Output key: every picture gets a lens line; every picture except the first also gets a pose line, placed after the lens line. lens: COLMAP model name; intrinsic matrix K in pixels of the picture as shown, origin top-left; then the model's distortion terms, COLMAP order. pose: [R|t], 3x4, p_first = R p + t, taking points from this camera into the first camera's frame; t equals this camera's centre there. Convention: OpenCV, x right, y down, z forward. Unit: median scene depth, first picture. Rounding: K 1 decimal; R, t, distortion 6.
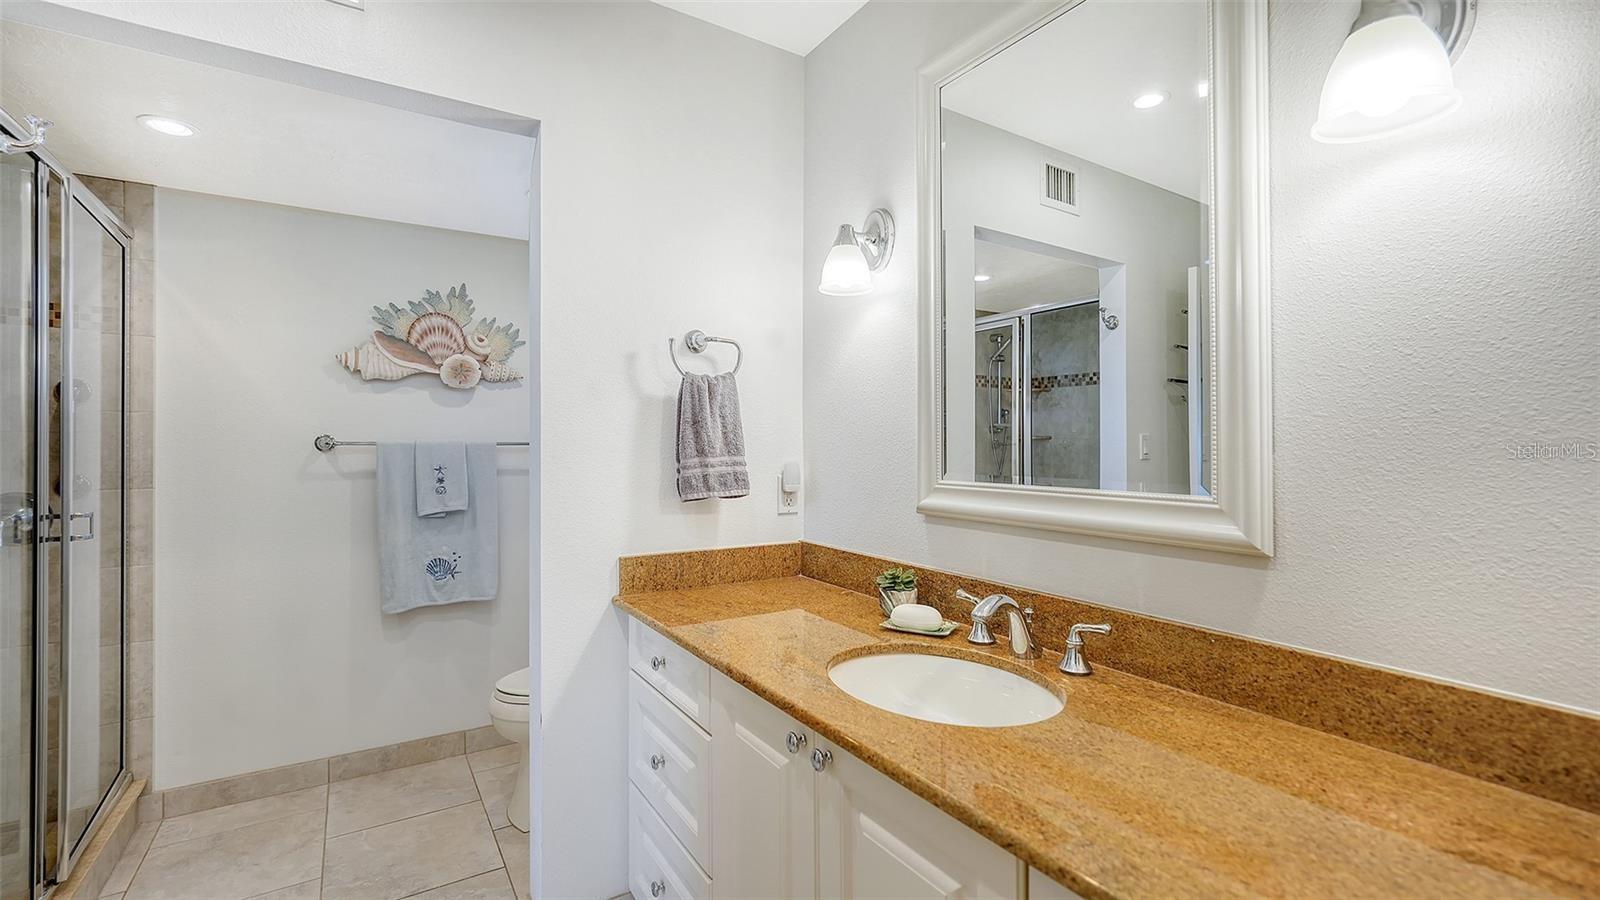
lens RADIAL K [[679.1, 0, 800.0], [0, 679.1, 450.0], [0, 0, 1]] dist [-0.000380, 0.000016]
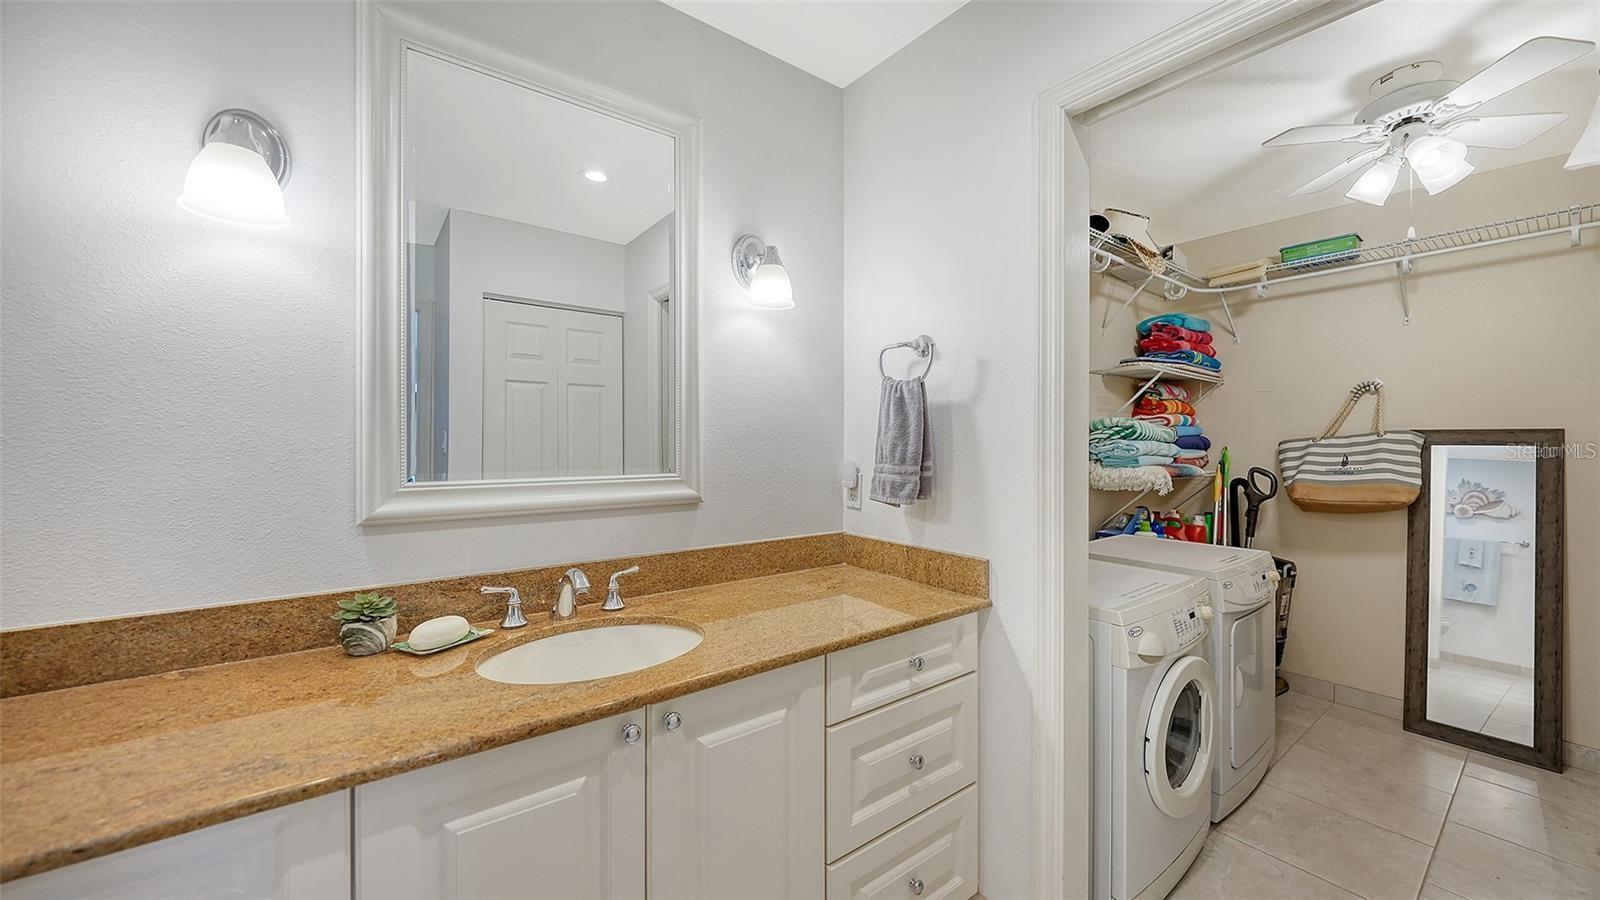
lens RADIAL K [[595.5, 0, 805.6], [0, 595.5, 432.3], [0, 0, 1]] dist [0.000809, -0.000067]
pose [[-0.071529, 0.002503, 0.997435, -0.848338], [-0.001858, 0.999995, -0.002642, -0.029293], [-0.997437, -0.002042, -0.071524, 0.716628]]
